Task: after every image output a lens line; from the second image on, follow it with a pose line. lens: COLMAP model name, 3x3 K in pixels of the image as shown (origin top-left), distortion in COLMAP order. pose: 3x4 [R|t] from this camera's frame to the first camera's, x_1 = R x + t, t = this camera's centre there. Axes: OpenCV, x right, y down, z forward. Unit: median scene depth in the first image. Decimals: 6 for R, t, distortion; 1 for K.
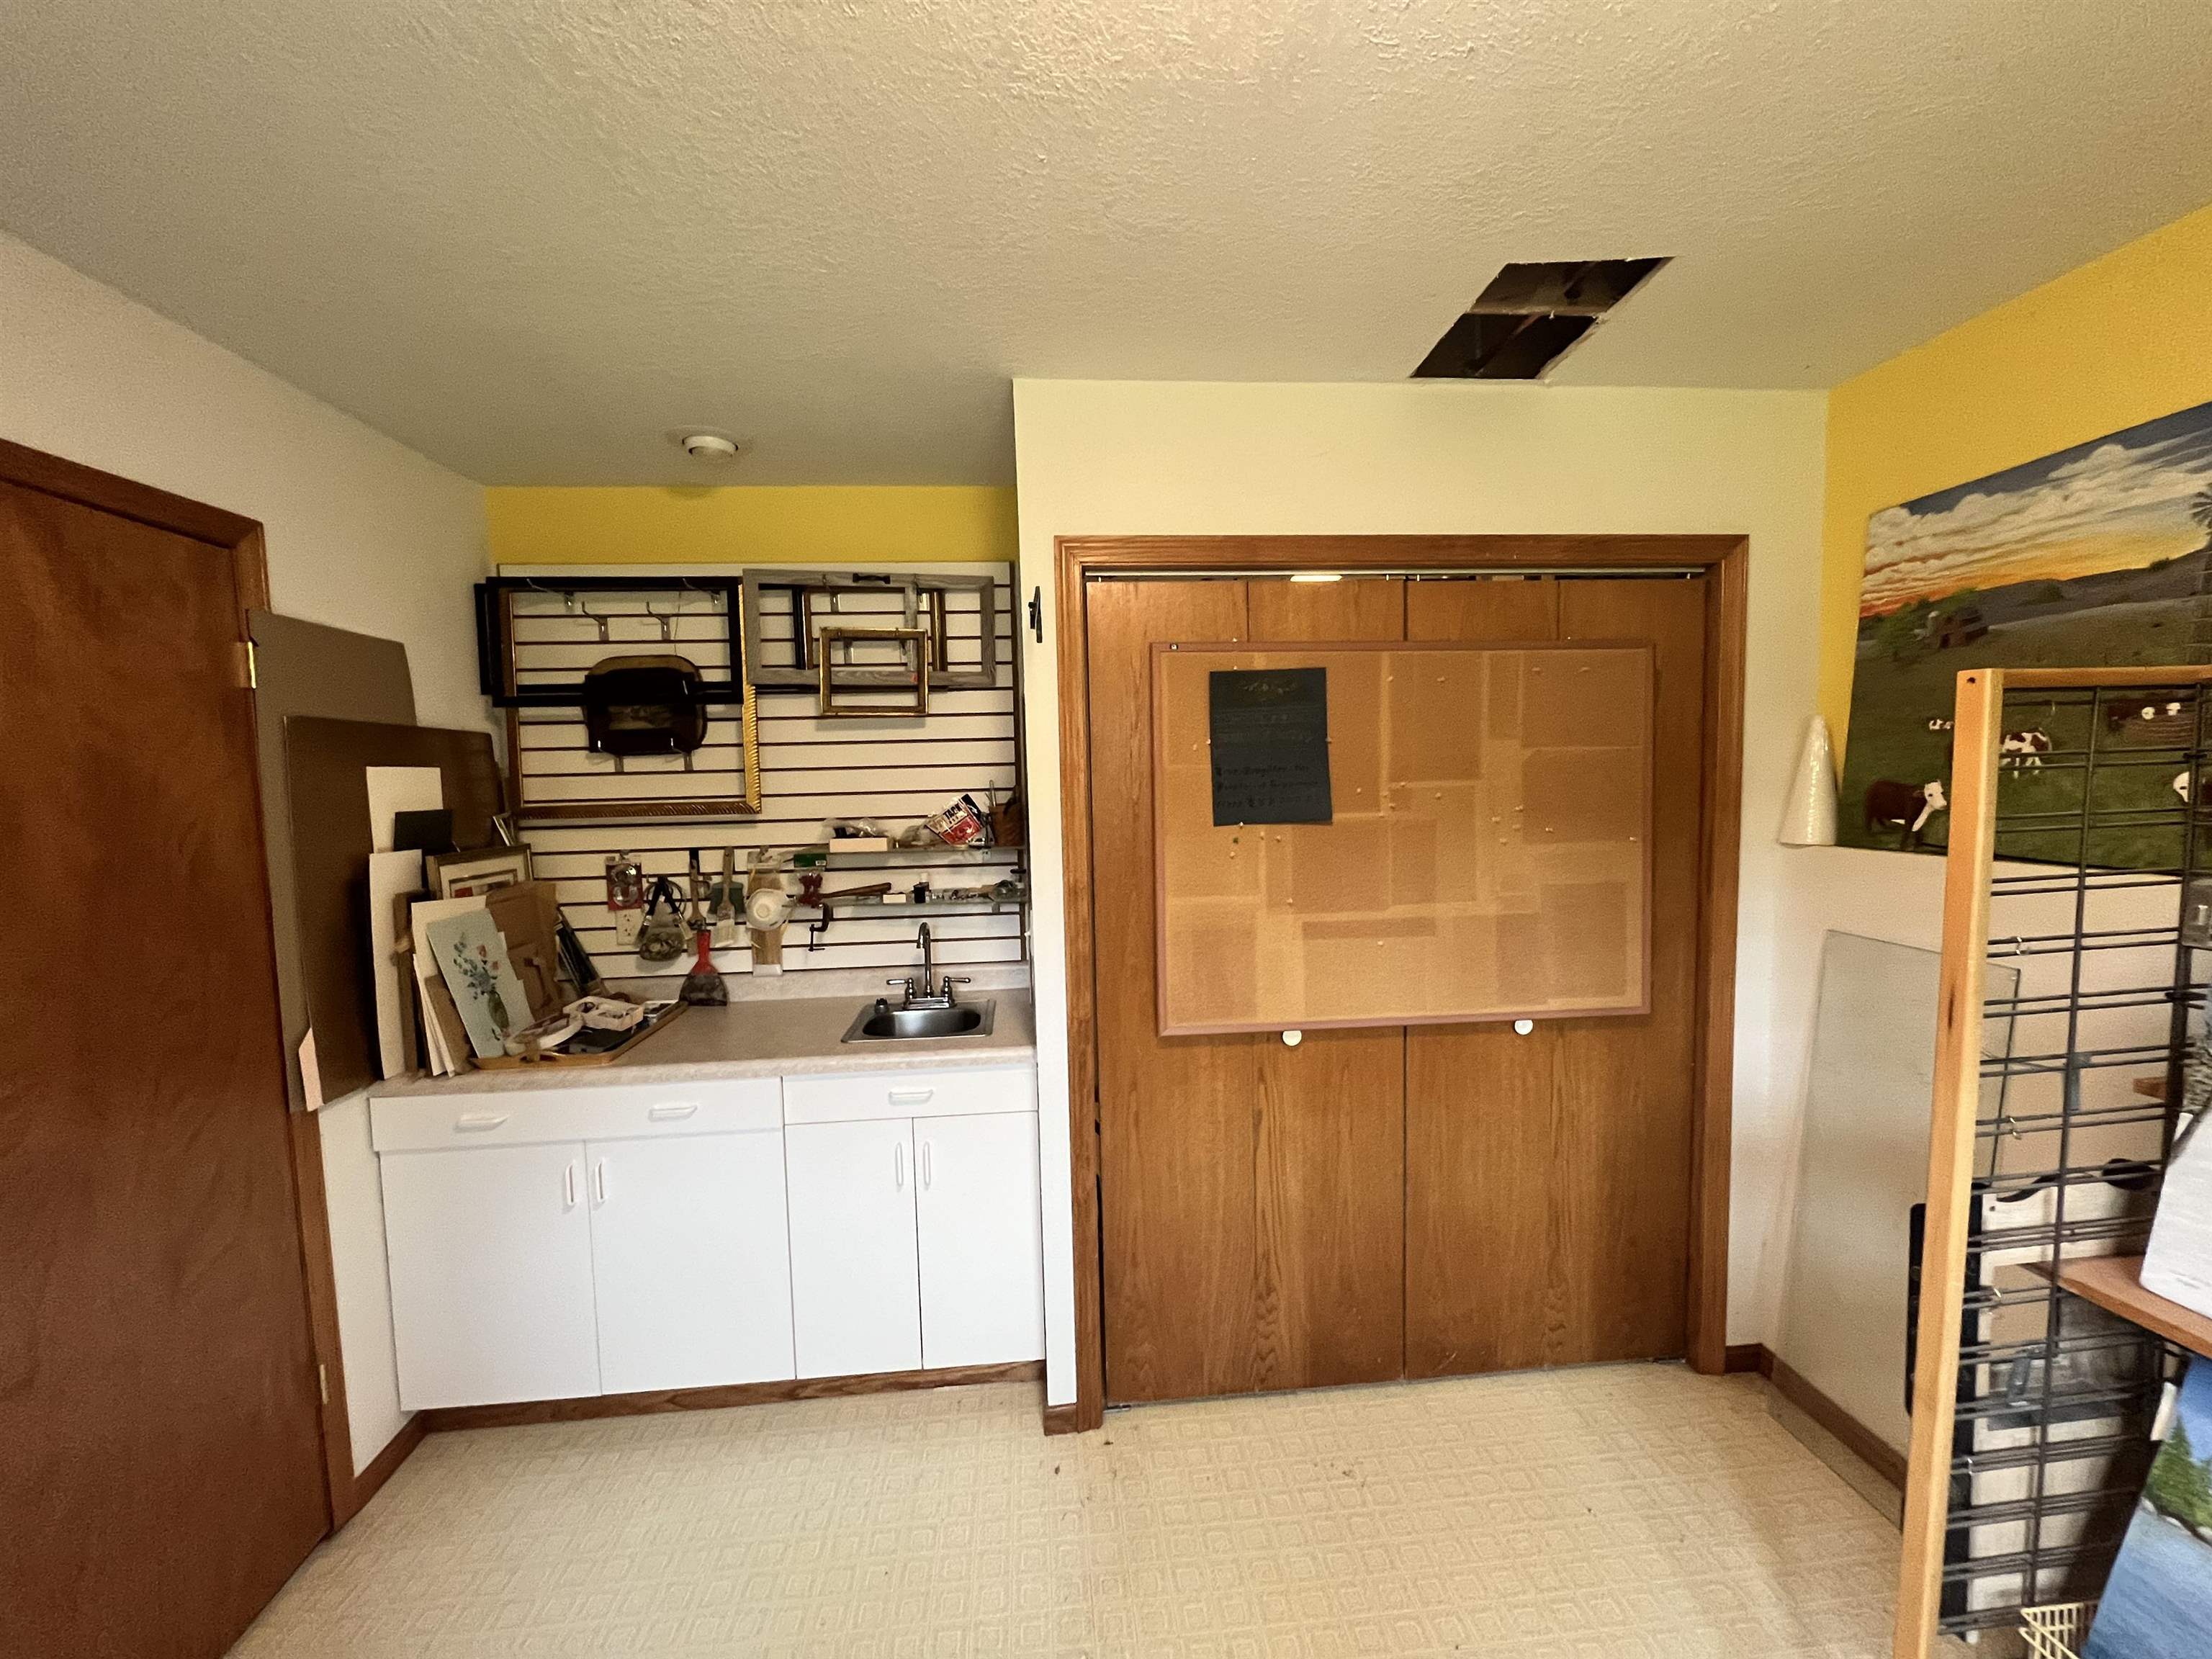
lens RADIAL K [[888.1, 0, 1106.2], [0, 888.1, 837.7], [0, 0, 1]] dist [-0.004026, -0.000365]
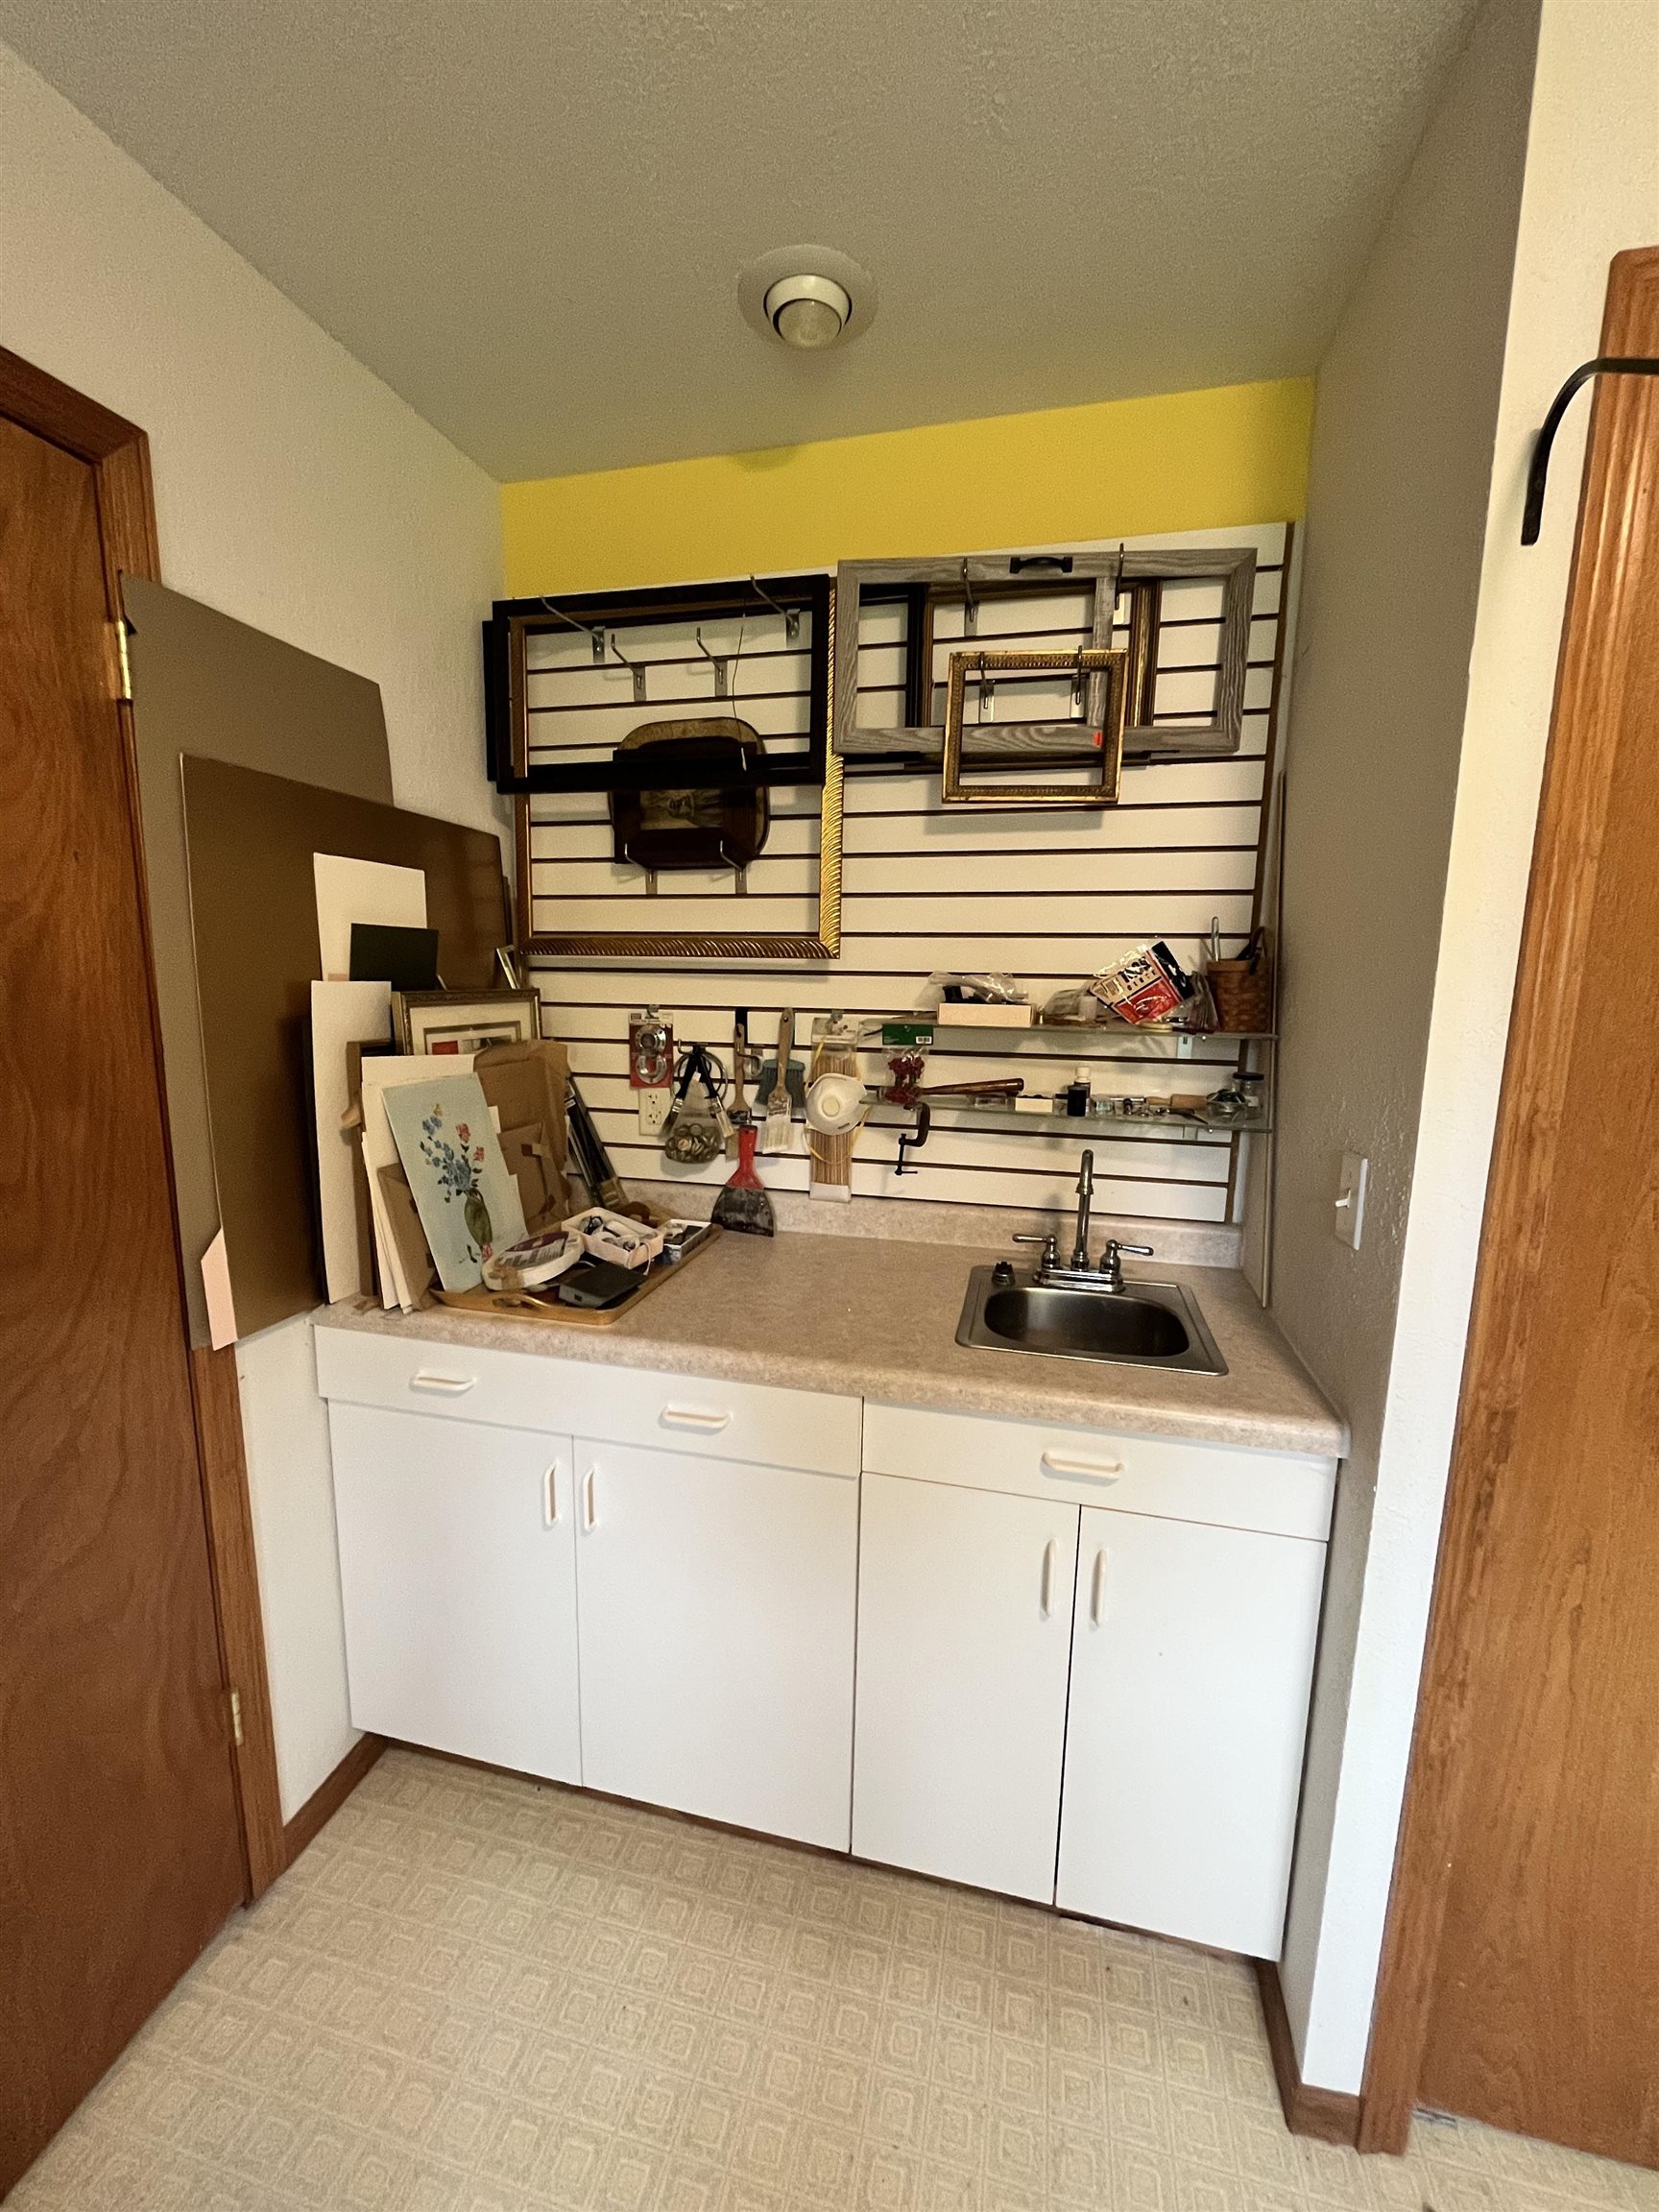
lens RADIAL K [[888.1, 0, 826.5], [0, 888.1, 1107.2], [0, 0, 1]] dist [-0.004026, -0.000365]
pose [[0.945479, 0.087897, -0.313598, -0.200450], [-0.061479, 0.993750, 0.093178, 0.023151], [0.319828, -0.068818, 0.944973, 0.406325]]
